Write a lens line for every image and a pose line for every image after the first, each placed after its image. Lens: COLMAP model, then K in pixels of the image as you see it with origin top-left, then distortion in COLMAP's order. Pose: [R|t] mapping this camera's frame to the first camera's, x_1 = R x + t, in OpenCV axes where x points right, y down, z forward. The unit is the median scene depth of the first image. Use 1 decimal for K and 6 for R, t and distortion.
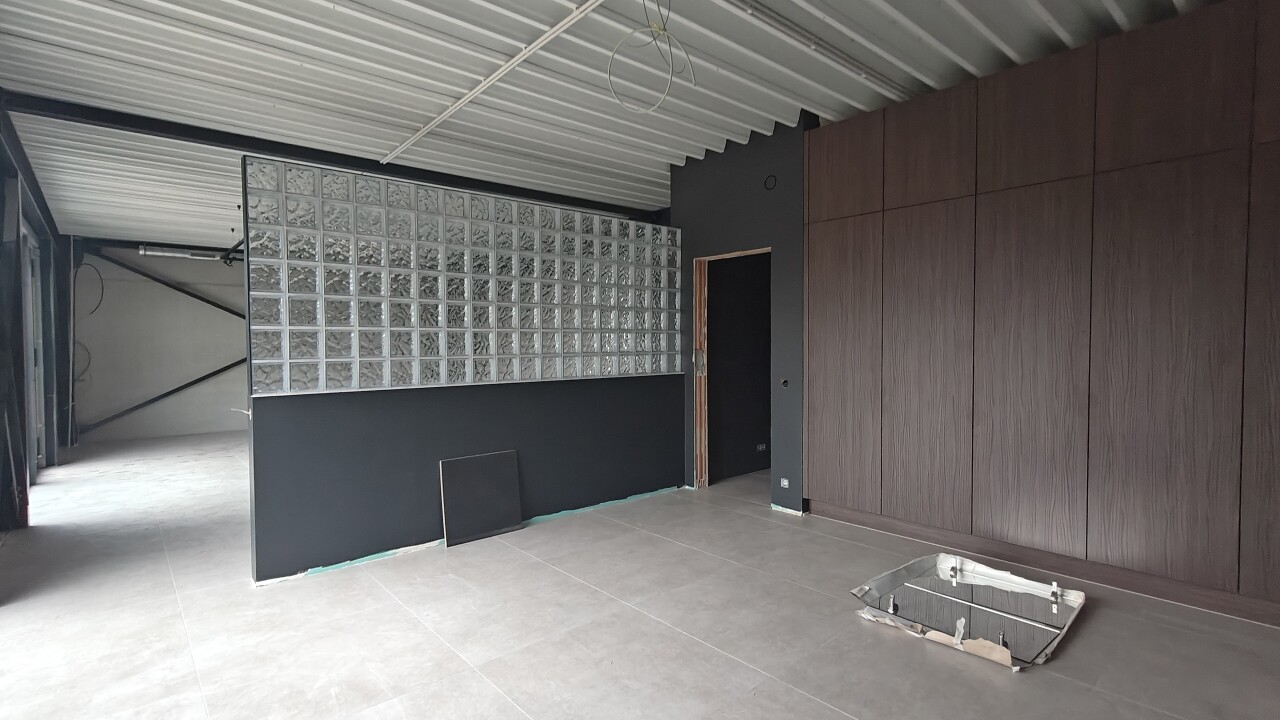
lens RADIAL K [[598.1, 0, 633.5], [0, 598.1, 359.7], [0, 0, 1]] dist [-0.001625, 0.003556]
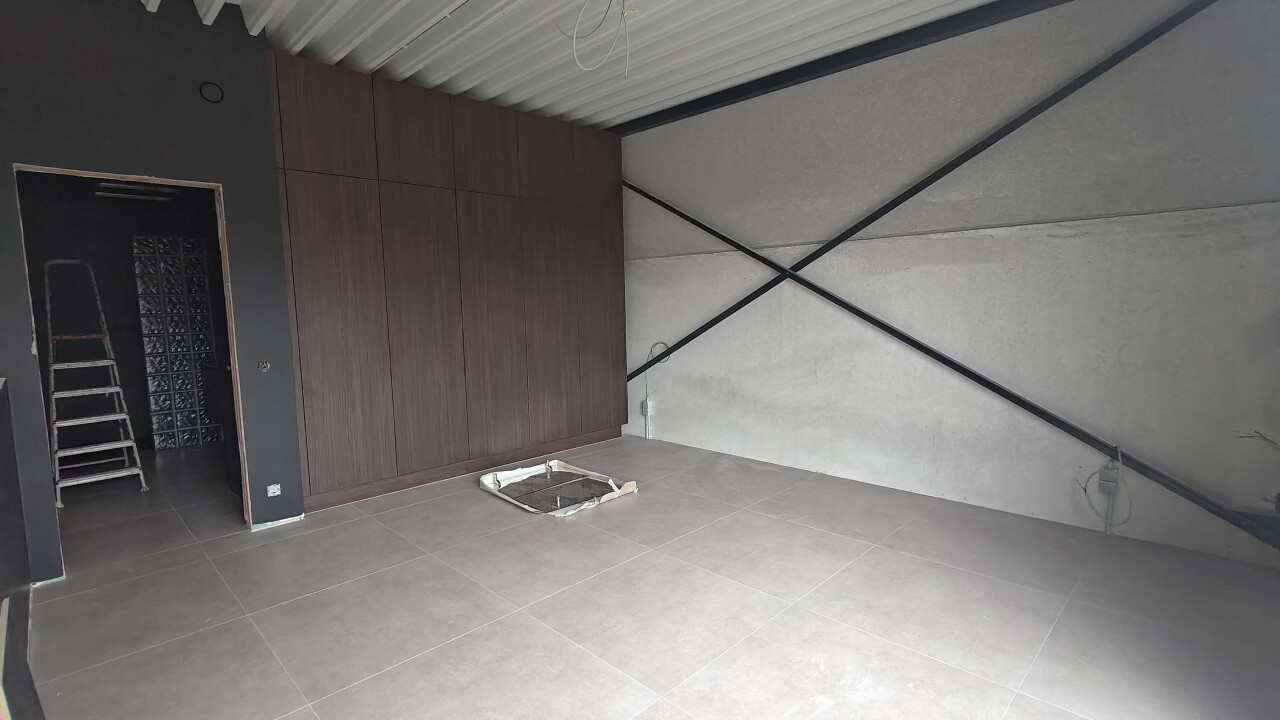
lens RADIAL K [[598.1, 0, 632.0], [0, 598.1, 359.8], [0, 0, 1]] dist [-0.001625, 0.003556]
pose [[-0.075153, -0.088763, 0.993214, -0.799392], [0.049013, 0.994498, 0.092586, -0.024132], [-0.995967, 0.055639, -0.070389, 0.819761]]
